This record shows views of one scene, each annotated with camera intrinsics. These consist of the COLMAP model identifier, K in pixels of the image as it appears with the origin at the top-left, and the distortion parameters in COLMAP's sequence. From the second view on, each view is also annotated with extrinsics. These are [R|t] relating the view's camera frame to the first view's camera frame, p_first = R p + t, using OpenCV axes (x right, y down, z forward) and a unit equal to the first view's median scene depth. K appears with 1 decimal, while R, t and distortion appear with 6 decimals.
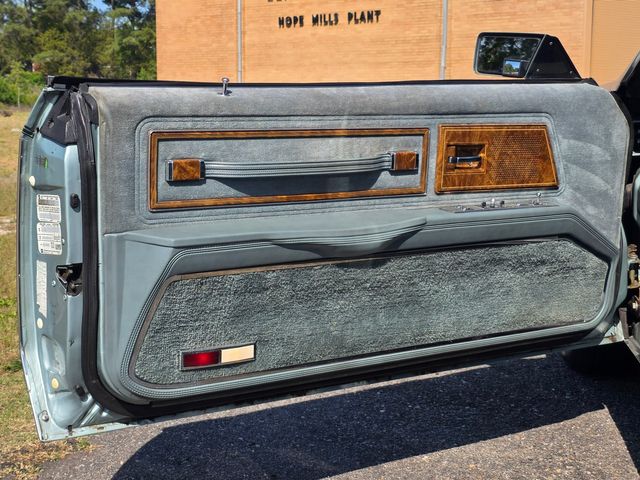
lens RADIAL K [[1023.3, 0, 348.4], [0, 1023.3, 239.0], [0, 0, 1]] dist [0.191563, -0.761107]
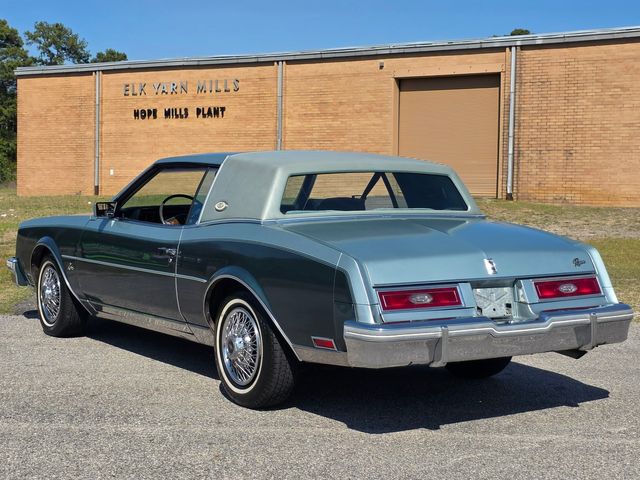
lens RADIAL K [[1112.9, 0, 358.8], [0, 1112.9, 239.2], [0, 0, 1]] dist [0.191598, -0.726354]
pose [[0.992079, 0.000055, 0.125618, 0.018391], [0.010065, 0.996750, -0.079926, 0.019983], [-0.125214, 0.080557, 0.988854, -0.188818]]
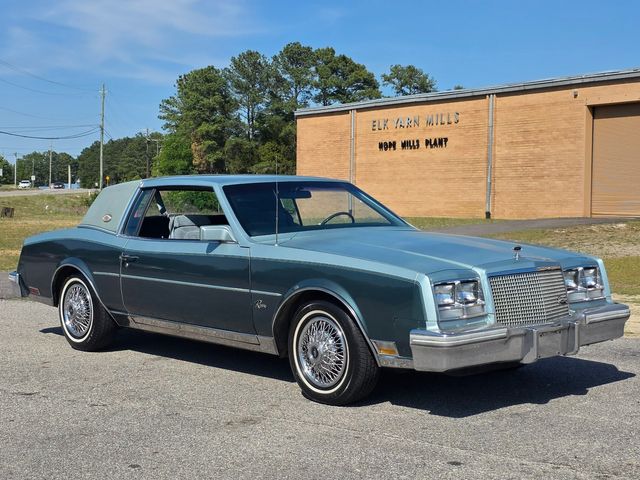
lens RADIAL K [[1051.6, 0, 336.2], [0, 1051.6, 239.8], [0, 0, 1]] dist [0.185126, -0.754125]
pose [[0.971060, 0.012184, -0.238524, 0.170433], [-0.035835, 0.994825, -0.095070, 0.024050], [0.236132, 0.100866, 0.966472, -0.216618]]
